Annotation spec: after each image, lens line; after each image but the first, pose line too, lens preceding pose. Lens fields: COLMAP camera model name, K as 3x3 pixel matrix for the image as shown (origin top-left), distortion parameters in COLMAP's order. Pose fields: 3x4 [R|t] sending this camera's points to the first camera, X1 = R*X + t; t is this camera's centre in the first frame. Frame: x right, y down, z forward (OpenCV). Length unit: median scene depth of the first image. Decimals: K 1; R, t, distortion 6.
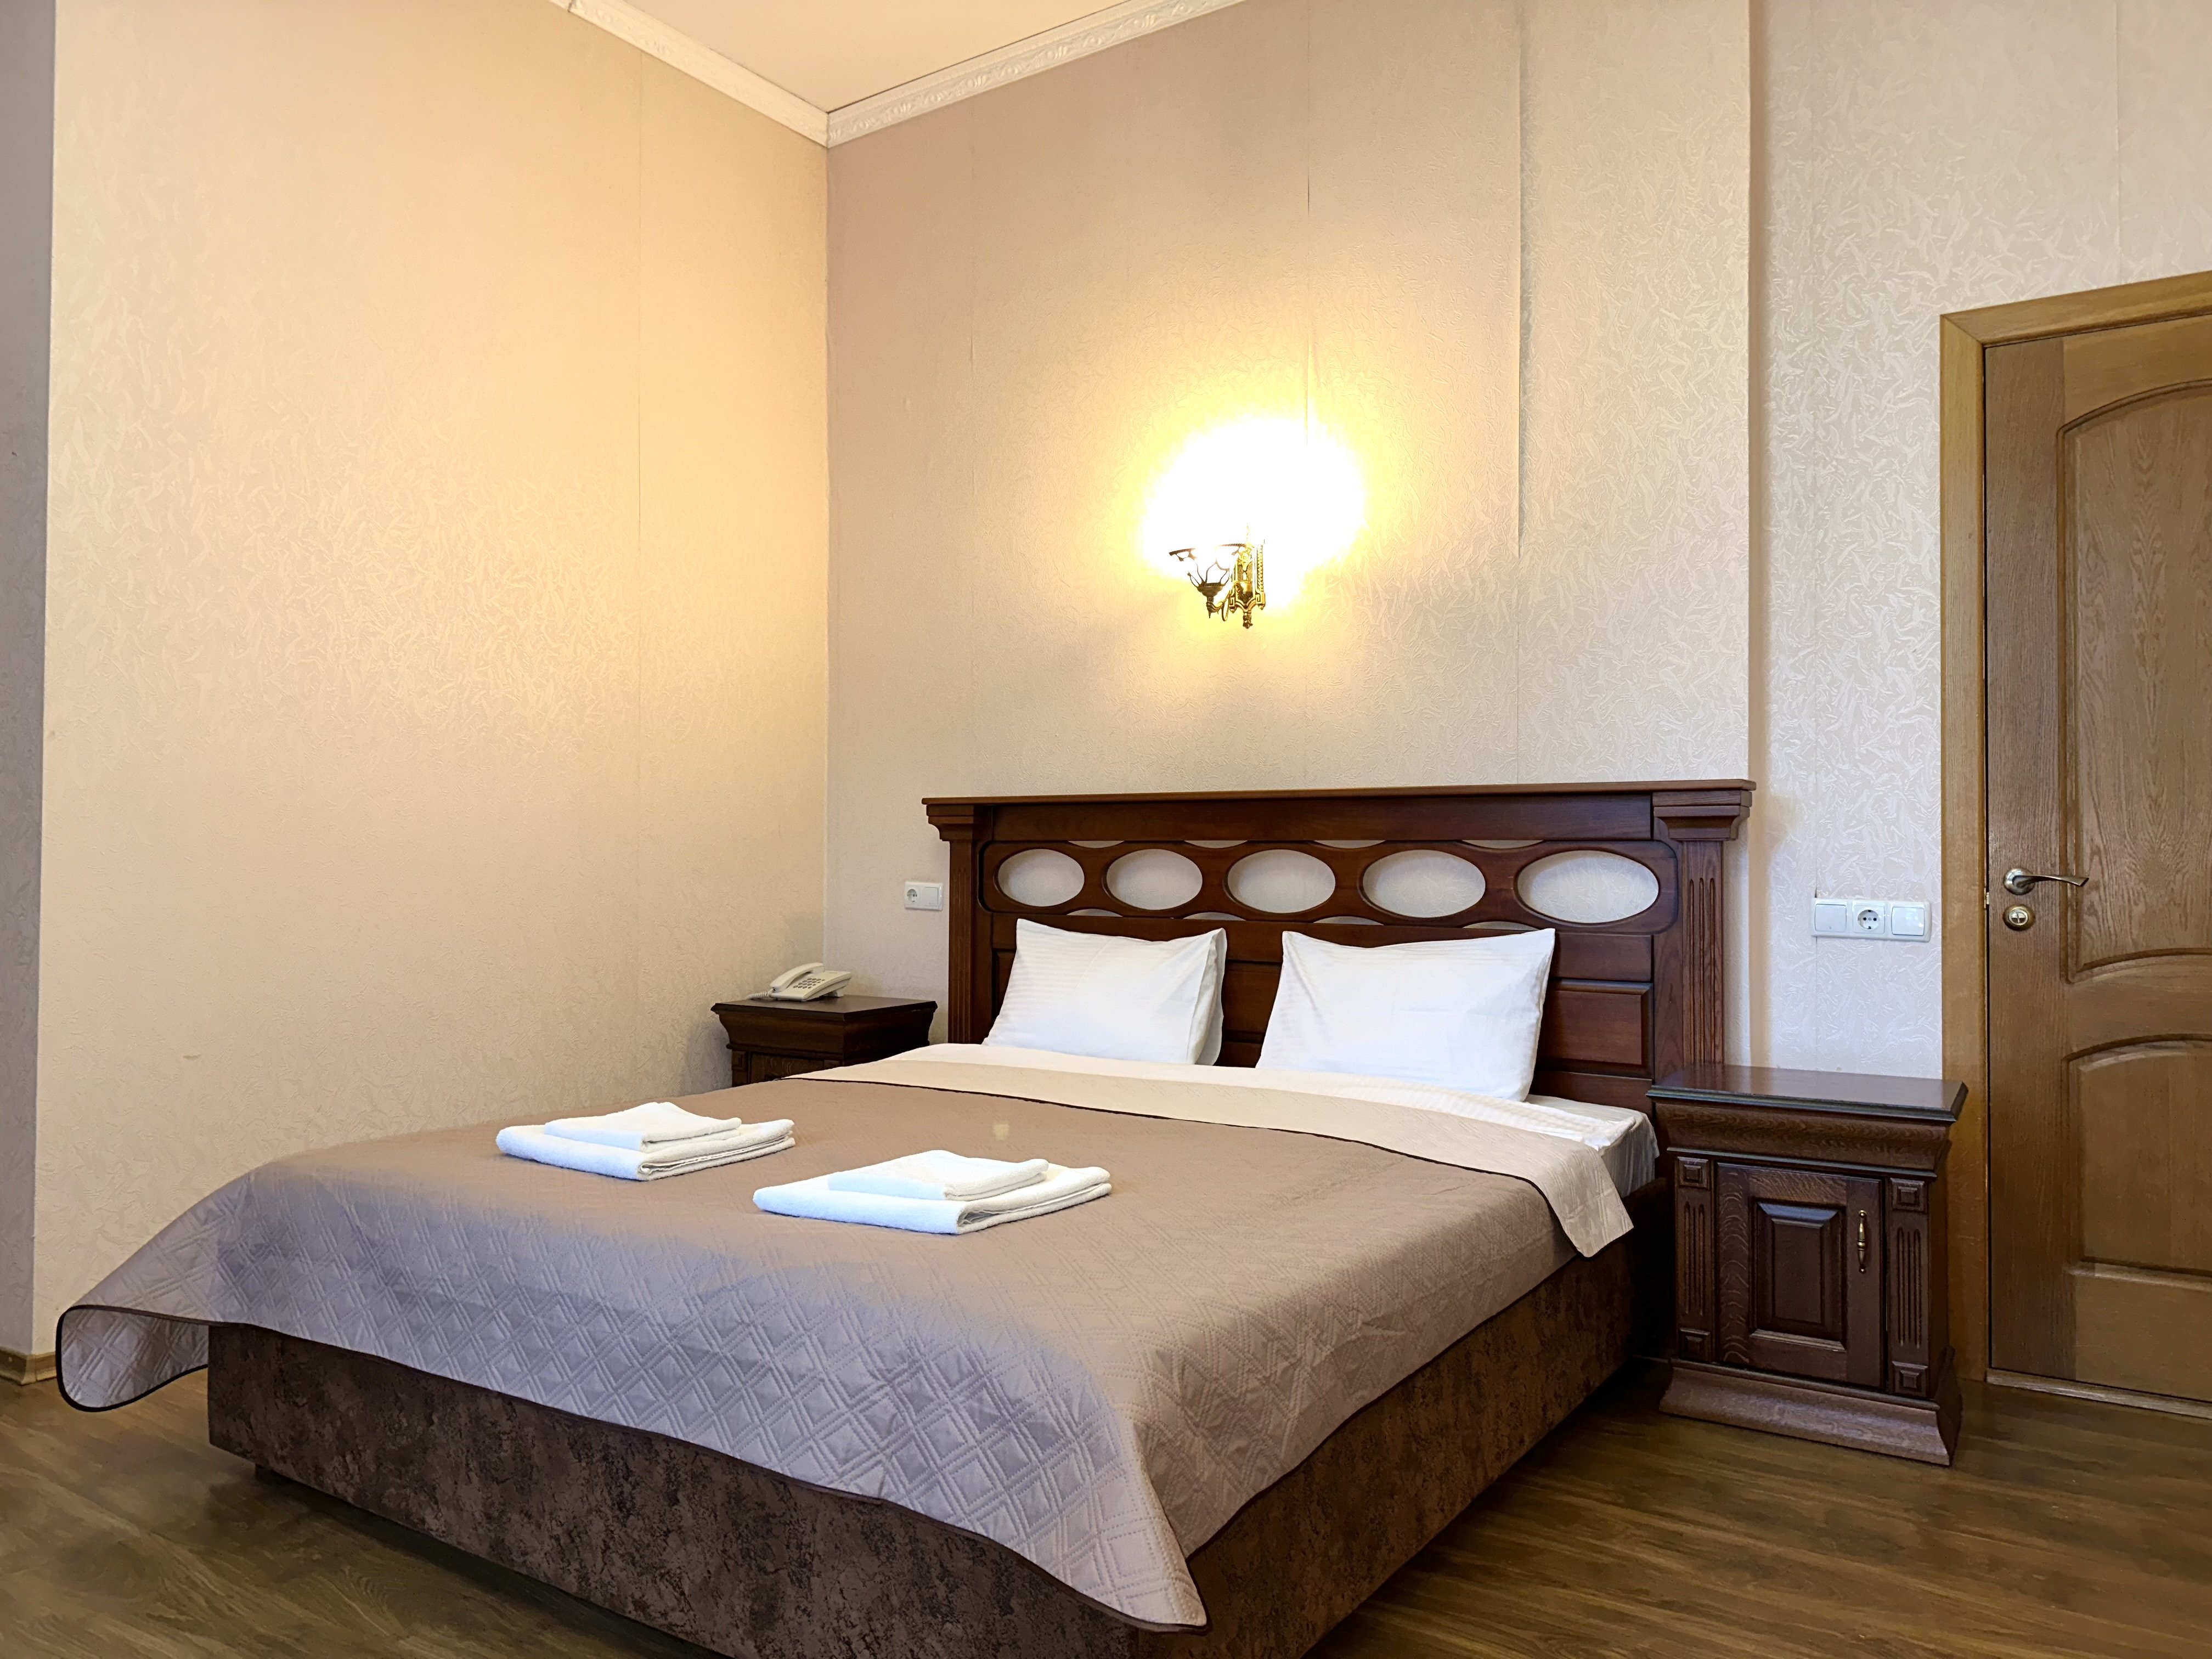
lens RADIAL K [[1533.2, 0, 1106.0], [0, 1533.2, 829.5], [0, 0, 1]] dist [0.199026, -0.367196]
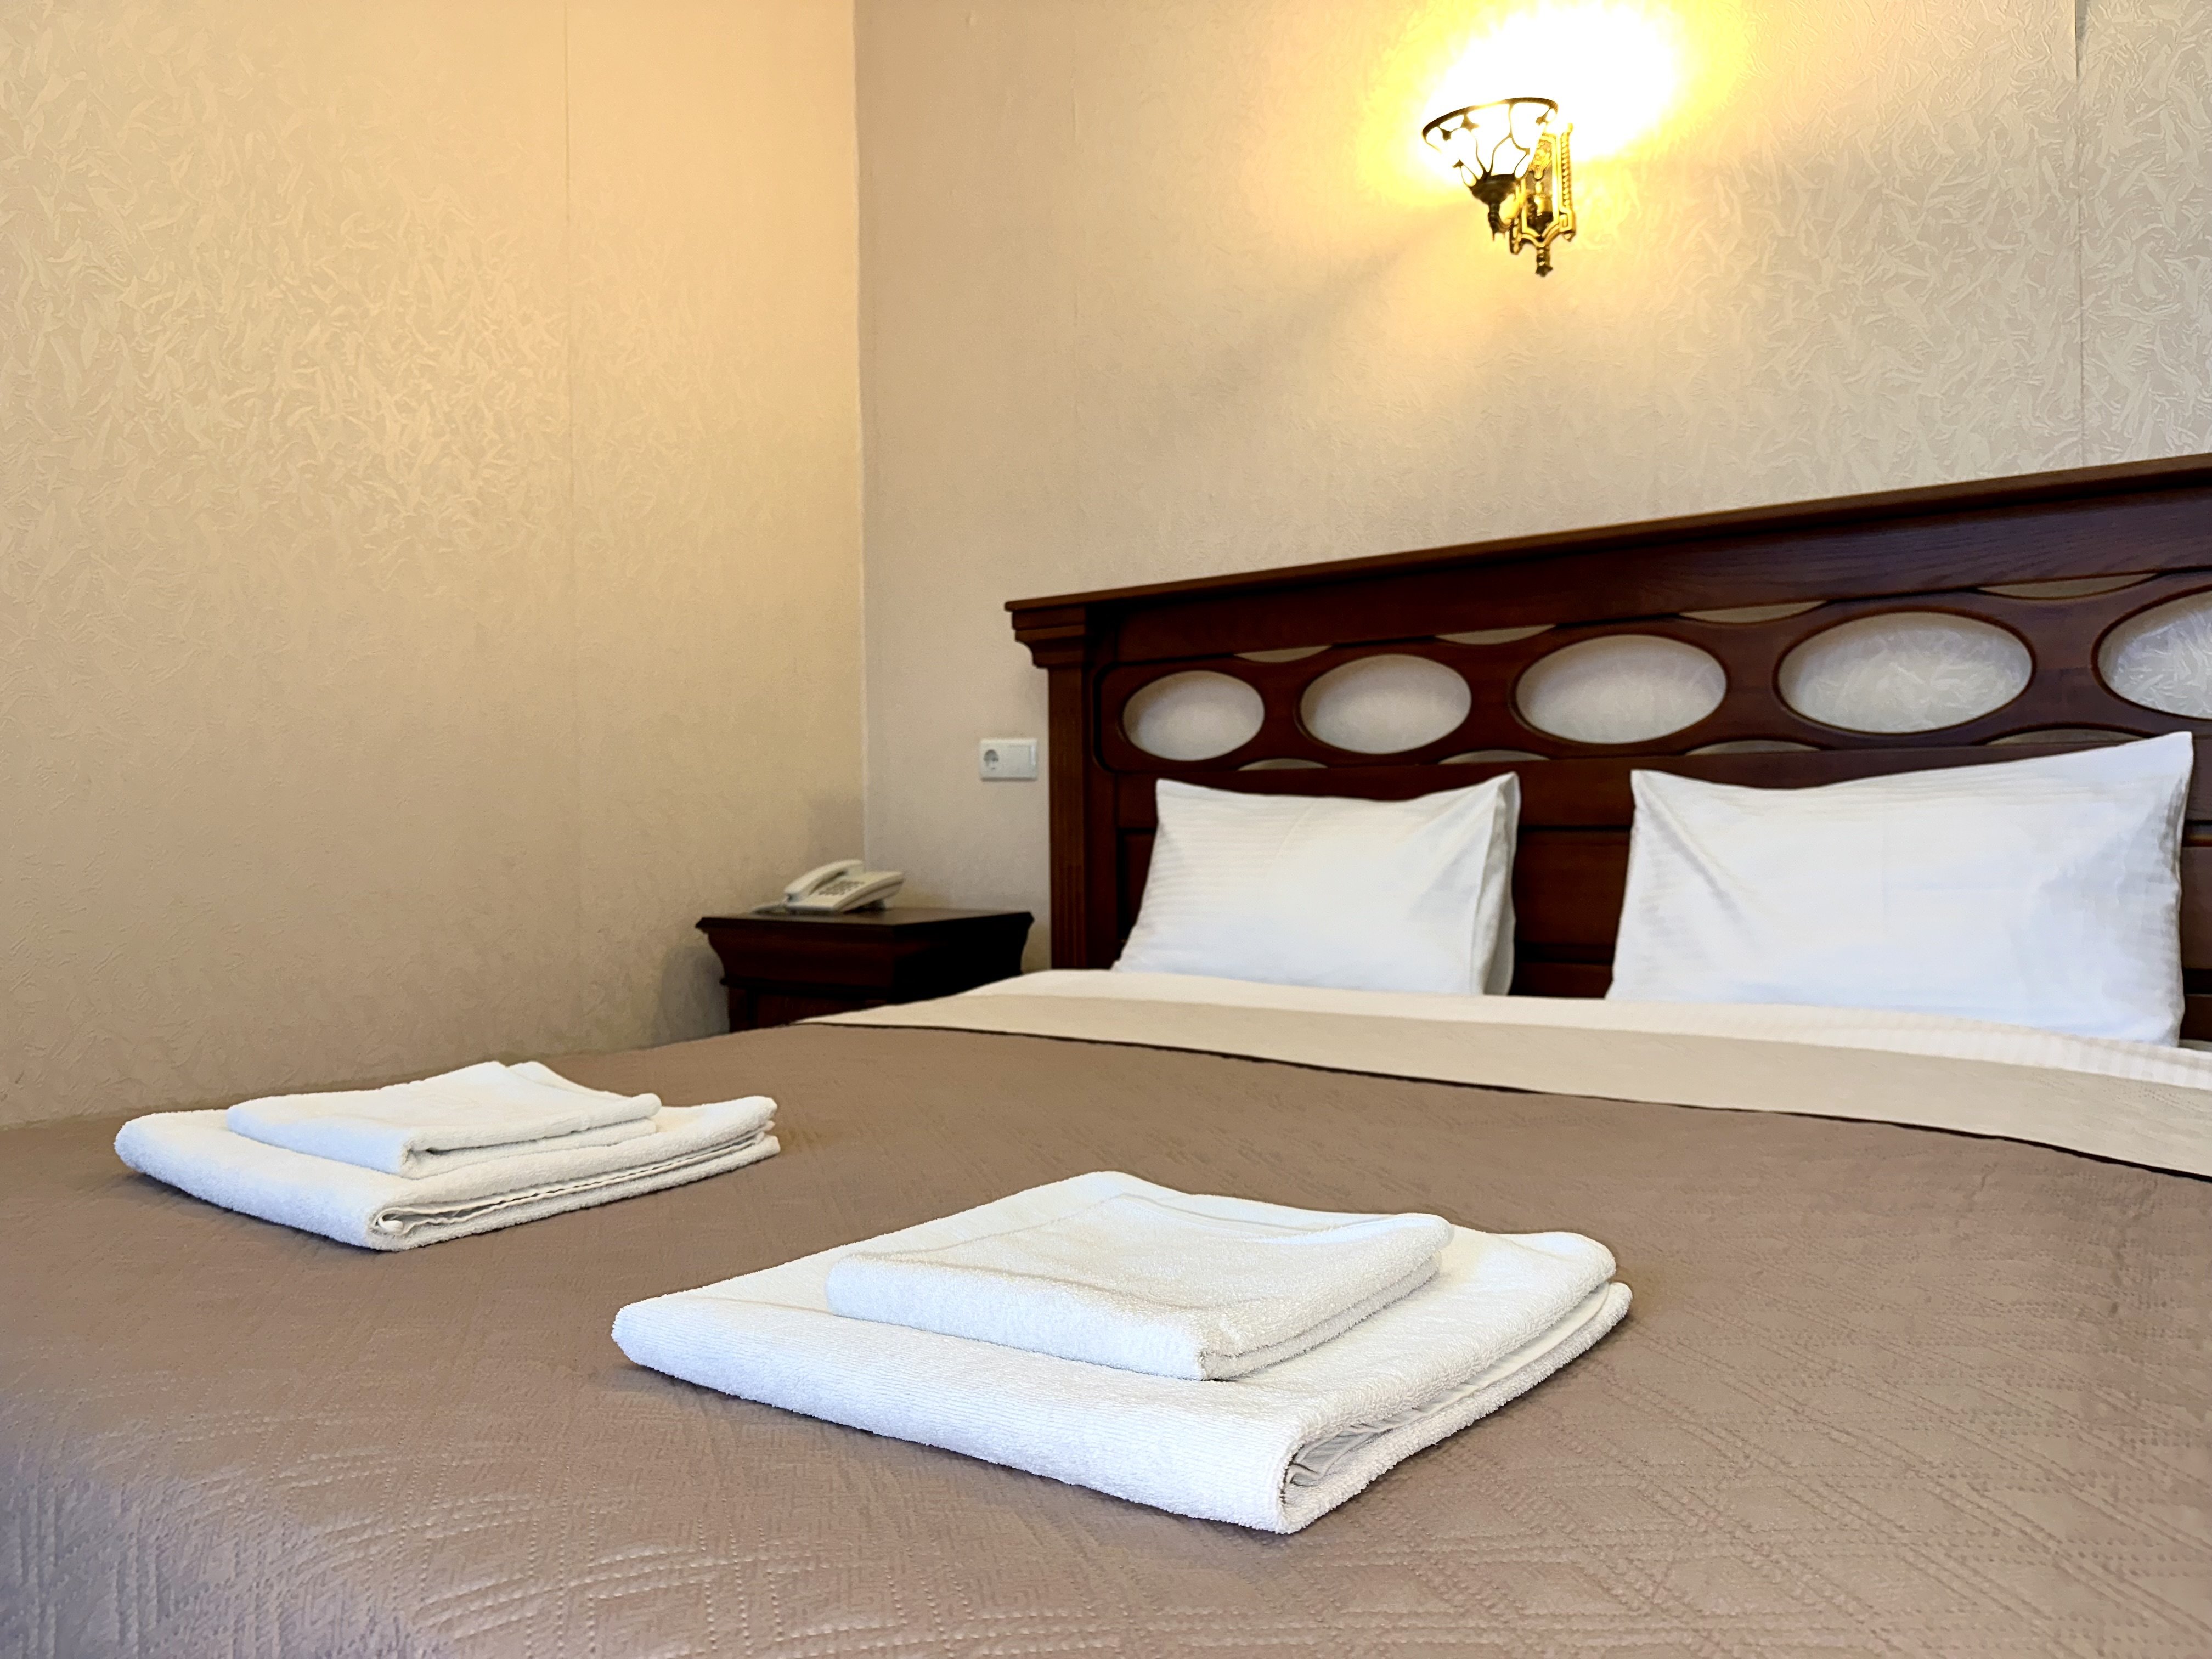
lens RADIAL K [[1530.3, 0, 1099.4], [0, 1530.3, 828.0], [0, 0, 1]] dist [0.101550, -0.138730]
pose [[0.999013, -0.015180, -0.041738, -0.059517], [0.016047, 0.999661, 0.020499, 0.069678], [0.041413, -0.021148, 0.998918, 0.386367]]
